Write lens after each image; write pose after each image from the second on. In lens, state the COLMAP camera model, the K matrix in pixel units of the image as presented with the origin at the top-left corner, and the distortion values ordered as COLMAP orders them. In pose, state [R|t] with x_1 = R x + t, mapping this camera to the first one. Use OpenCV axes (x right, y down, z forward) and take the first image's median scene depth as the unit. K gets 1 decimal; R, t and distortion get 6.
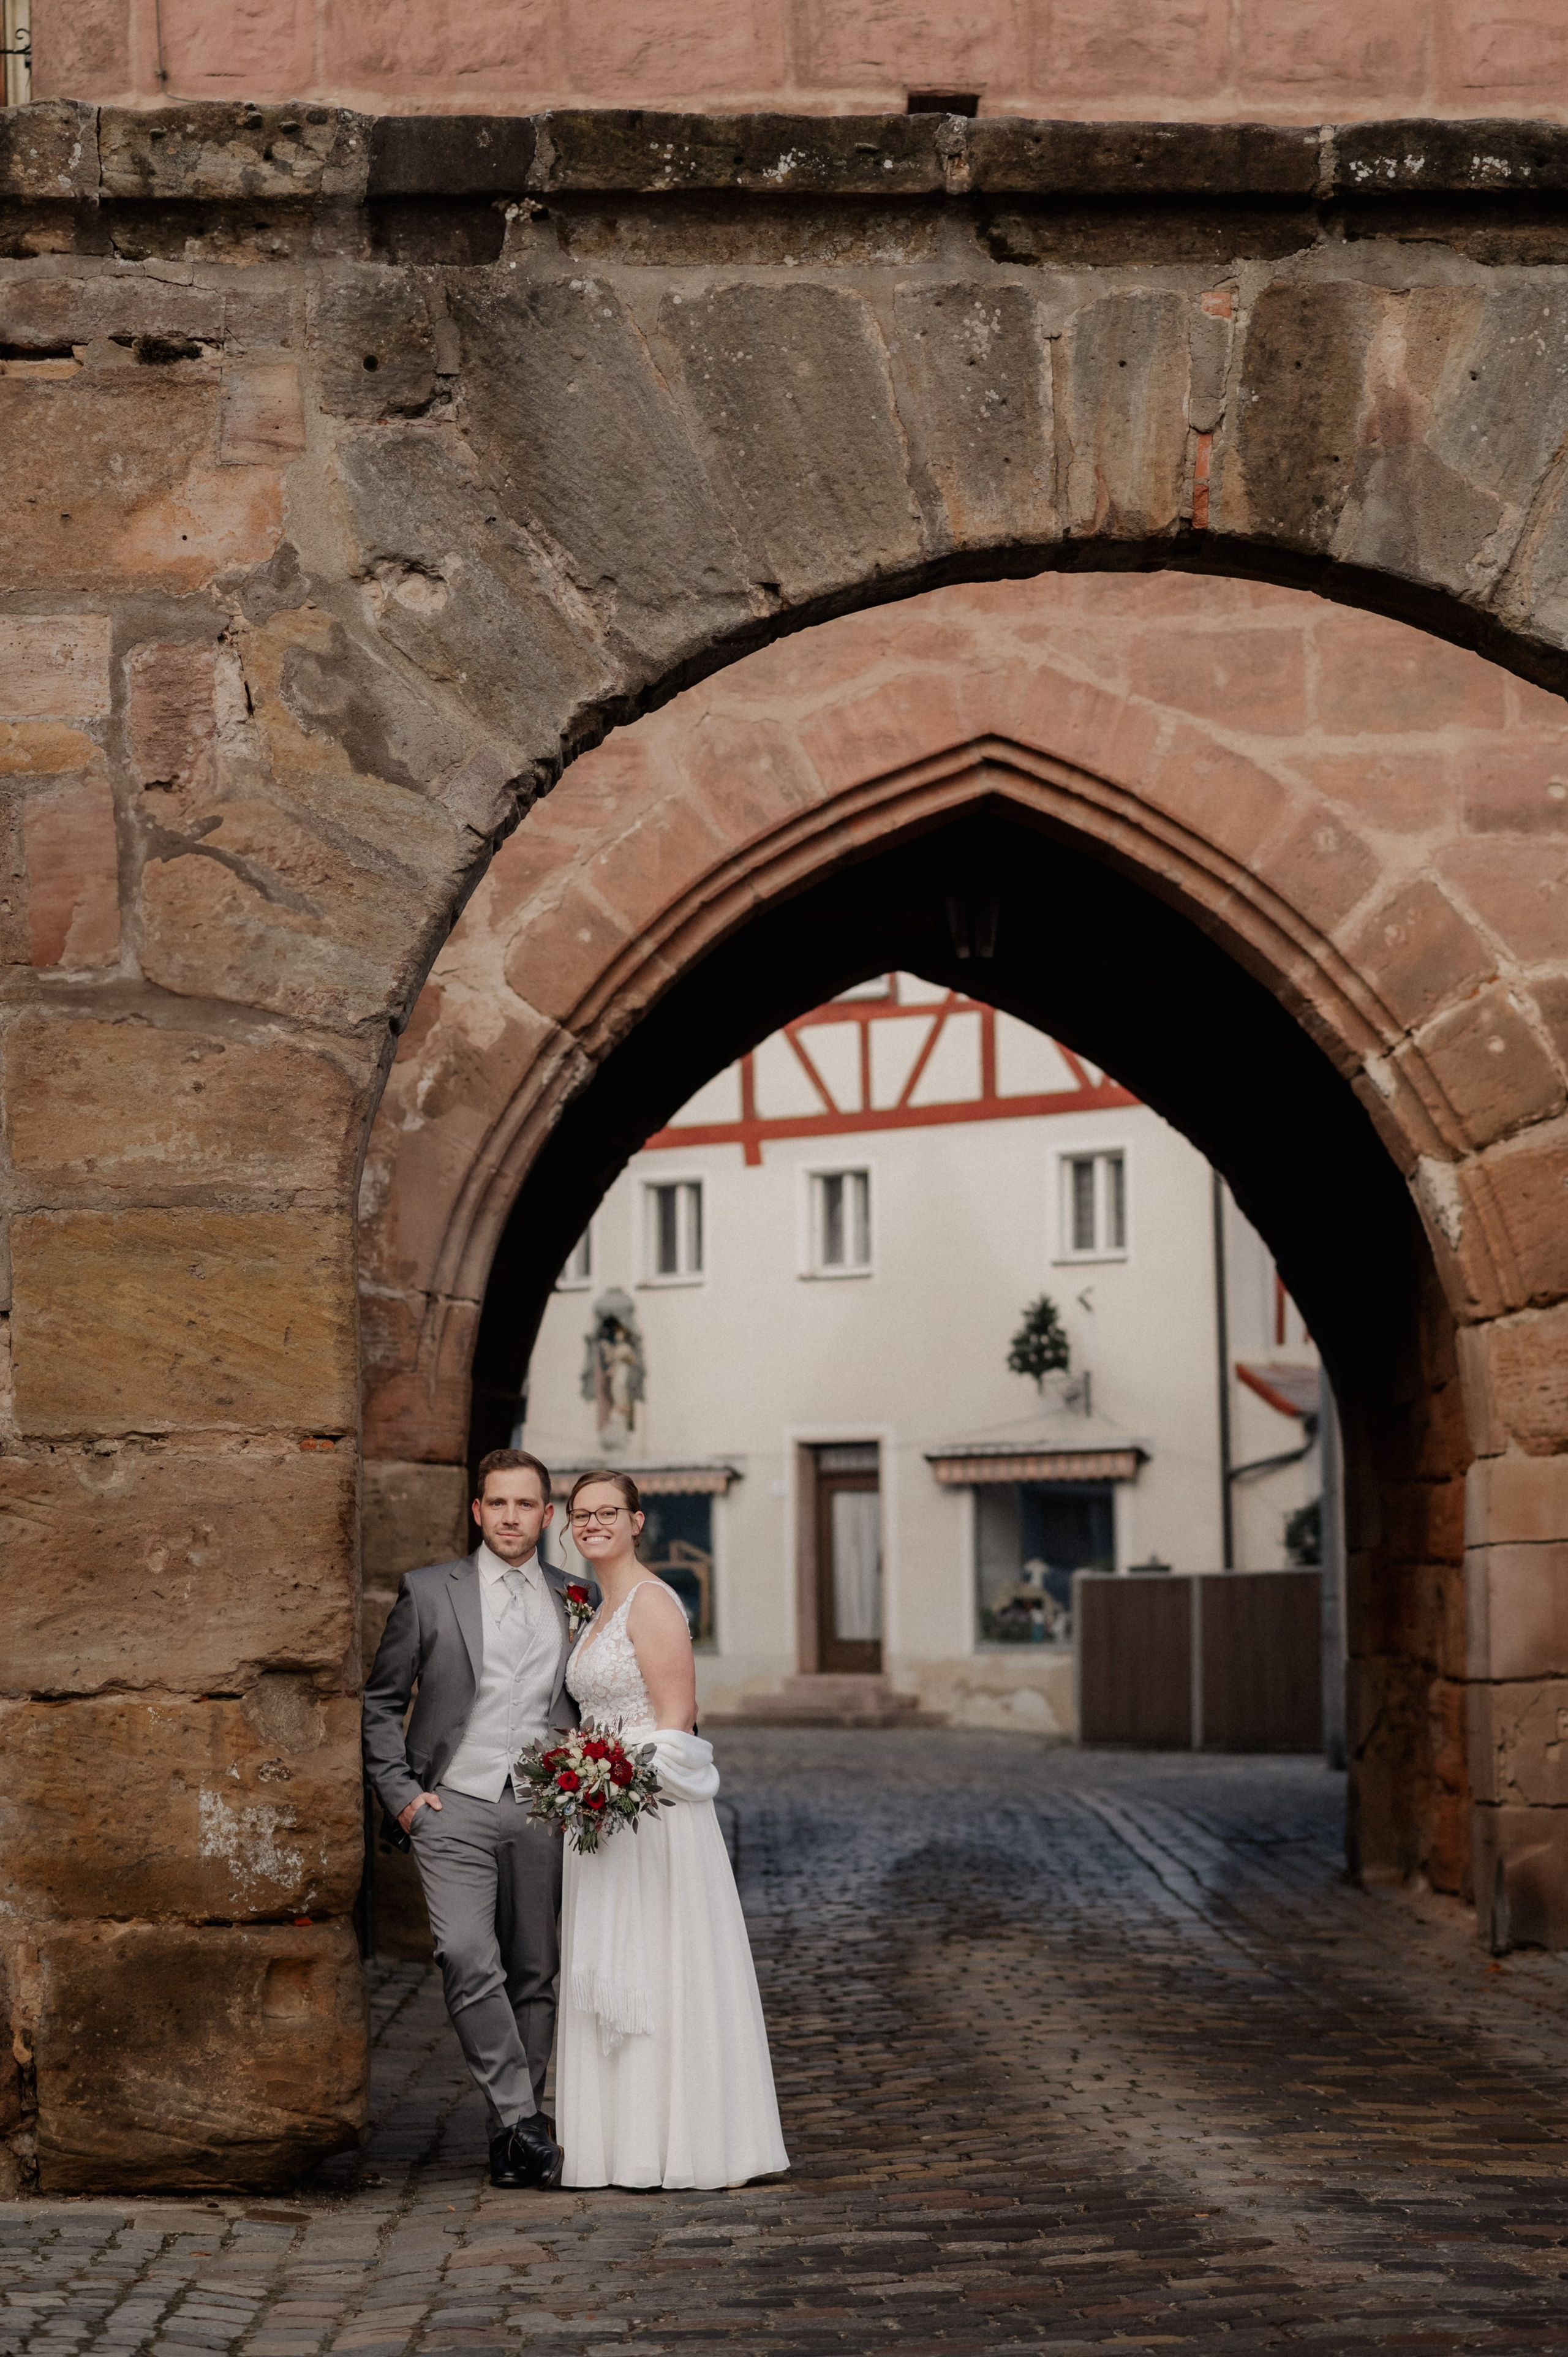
lens RADIAL K [[5392.7, 0, 830.7], [0, 5392.7, 1181.6], [0, 0, 1]] dist [-0.057292, -0.155451]
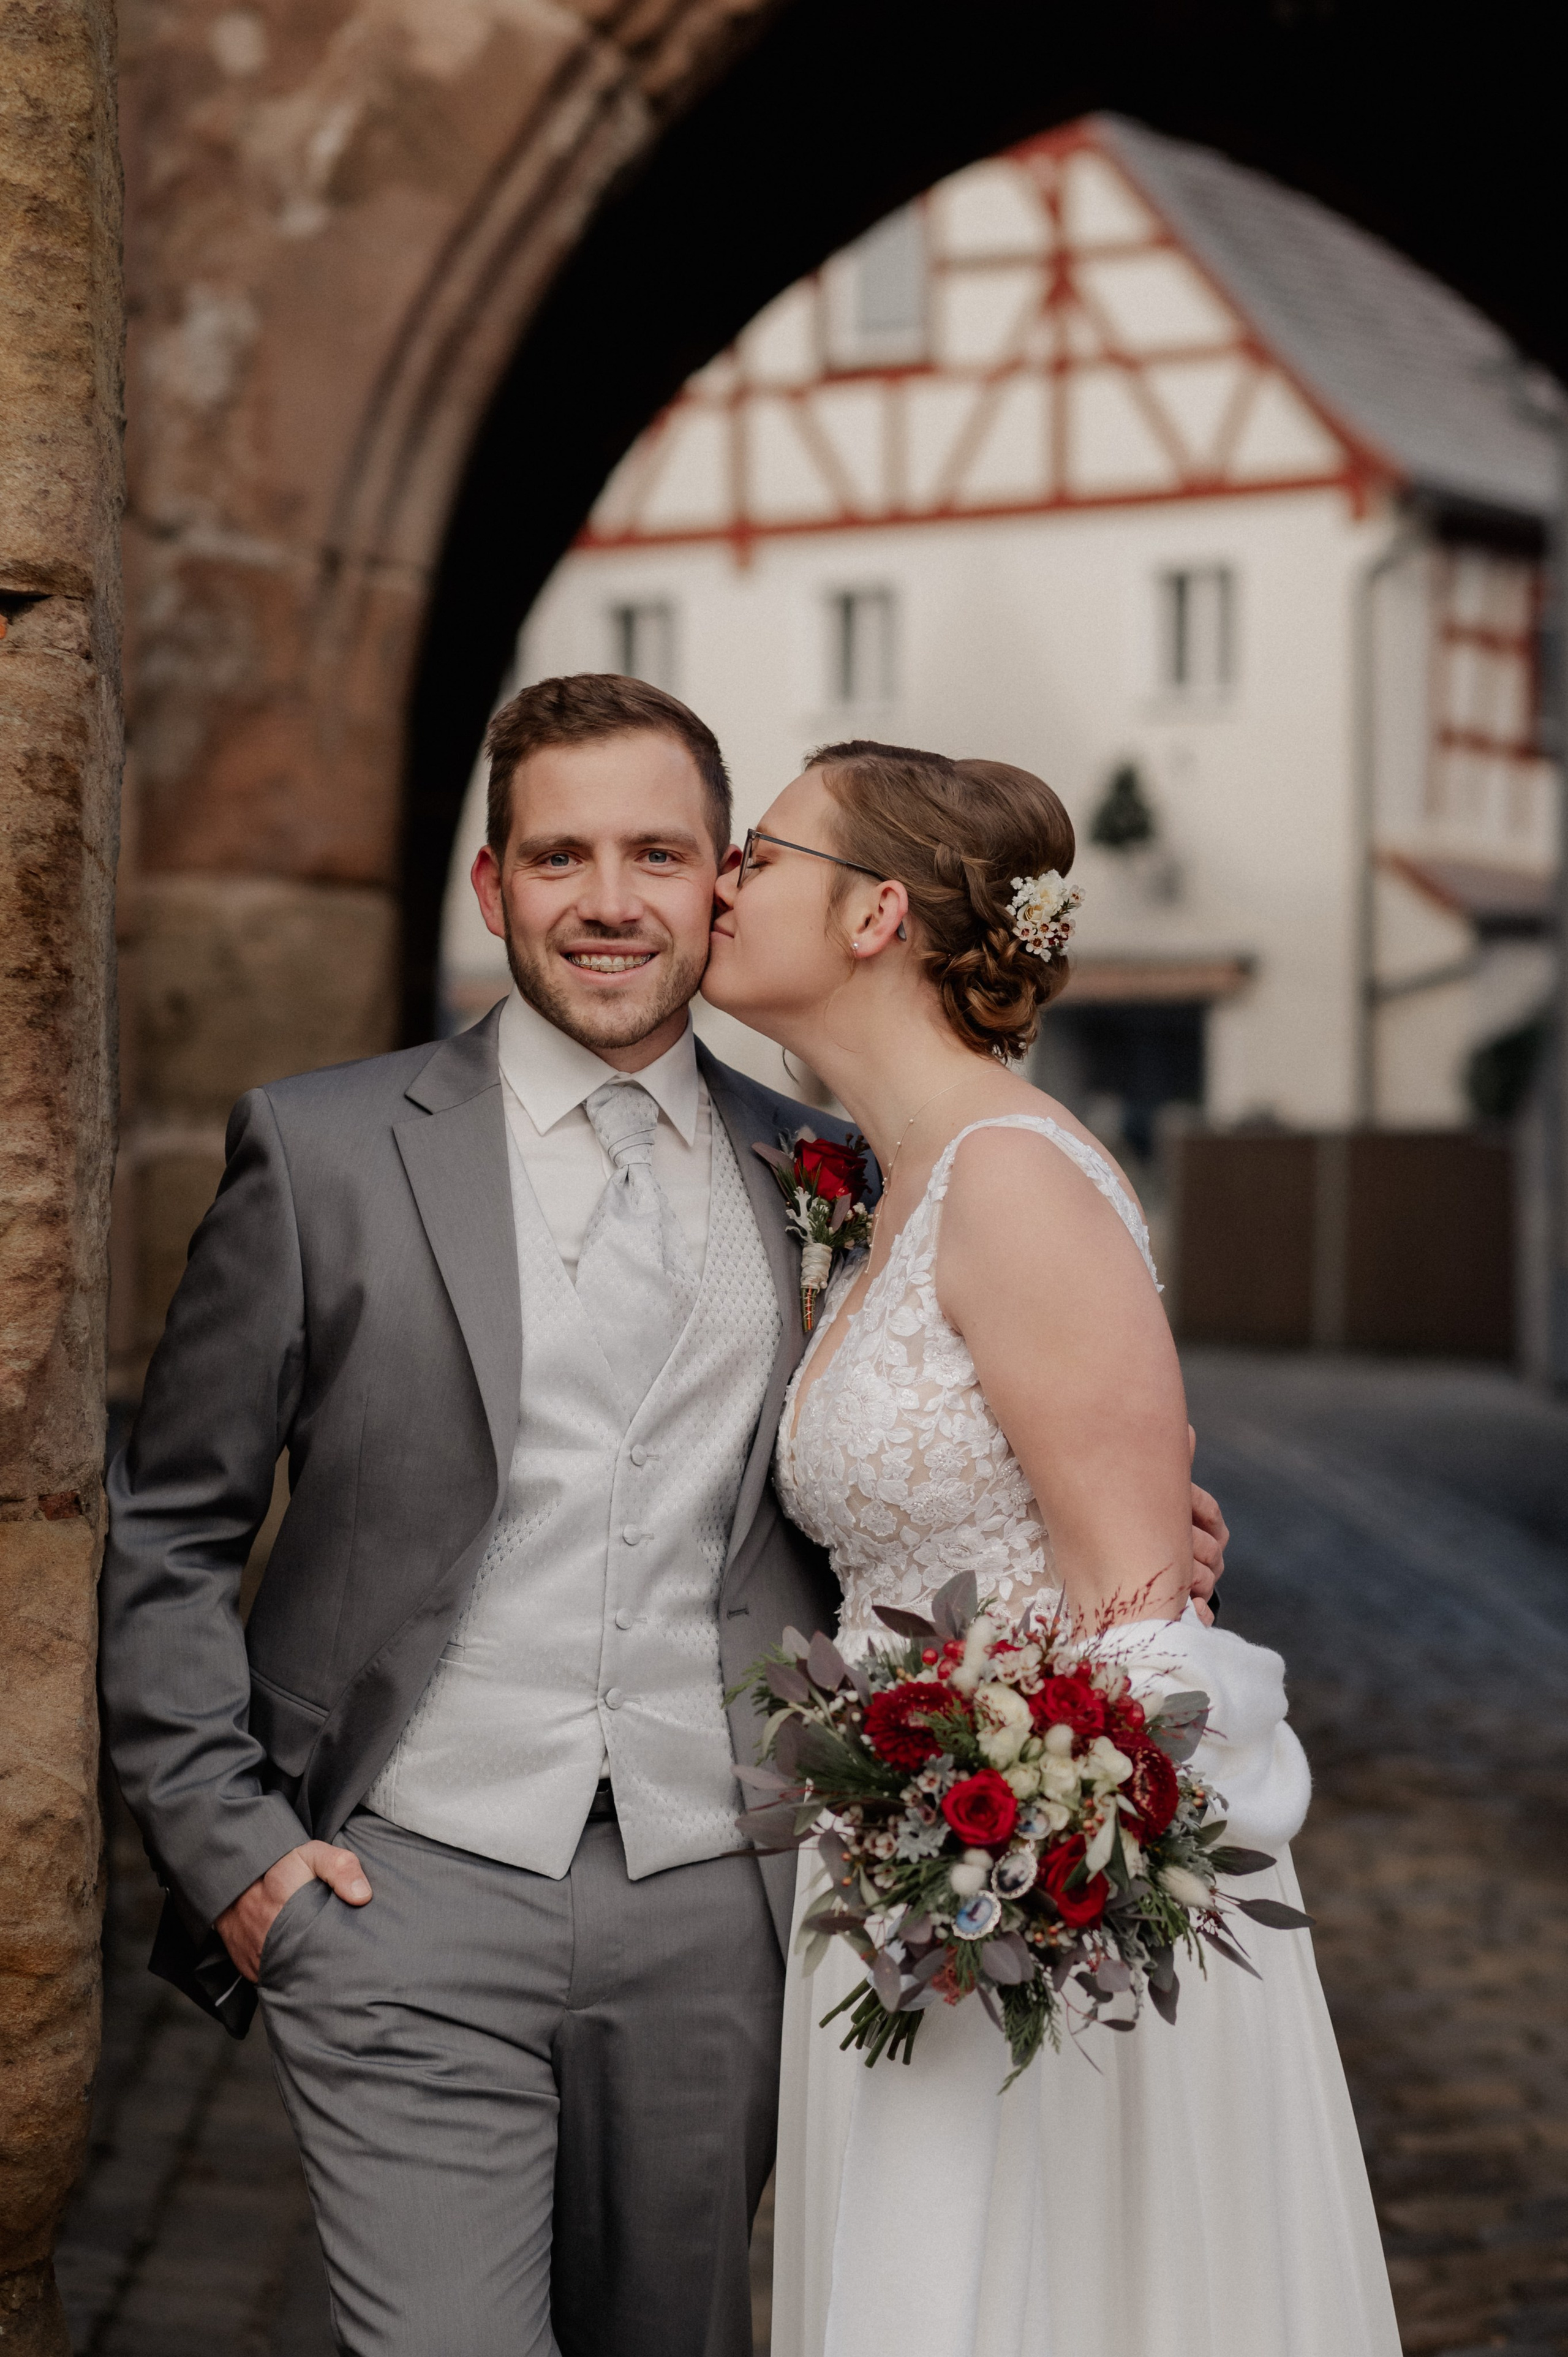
lens RADIAL K [[5392.7, 0, 830.7], [0, 5392.7, 1181.6], [0, 0, 1]] dist [-0.057292, -0.155451]
pose [[0.999515, 0.020973, 0.023004, -0.054351], [-0.022856, 0.996125, 0.084922, 0.052012], [-0.021134, -0.085407, 0.996122, 0.706263]]
